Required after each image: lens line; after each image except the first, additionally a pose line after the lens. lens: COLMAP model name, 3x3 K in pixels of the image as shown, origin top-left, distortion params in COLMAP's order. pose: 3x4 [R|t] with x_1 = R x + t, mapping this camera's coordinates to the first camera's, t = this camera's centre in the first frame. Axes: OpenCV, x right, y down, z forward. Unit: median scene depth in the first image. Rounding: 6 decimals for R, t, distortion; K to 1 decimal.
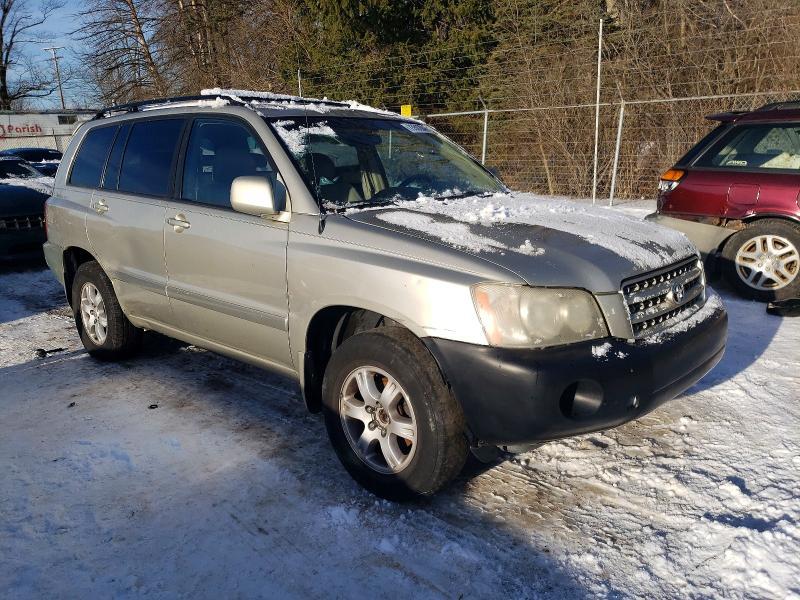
lens RADIAL K [[621.9, 0, 400.6], [0, 621.9, 299.1], [0, 0, 1]] dist [0.001573, 0.000161]
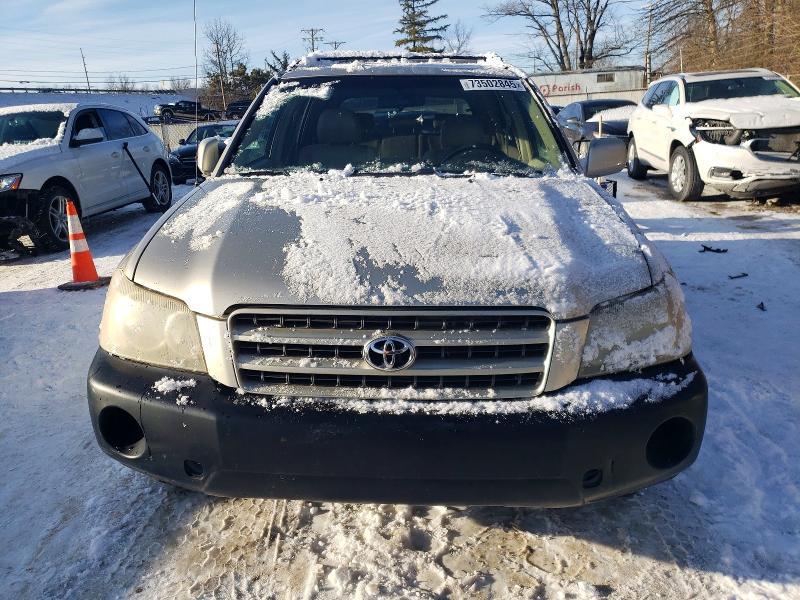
lens RADIAL K [[621.9, 0, 400.3], [0, 621.9, 301.1], [0, 0, 1]] dist [0.001573, 0.000161]
pose [[0.650563, 0.221769, -0.726351, 0.712562], [-0.171834, 0.974595, 0.143659, -0.121365], [0.739757, 0.031353, 0.672143, 0.477134]]
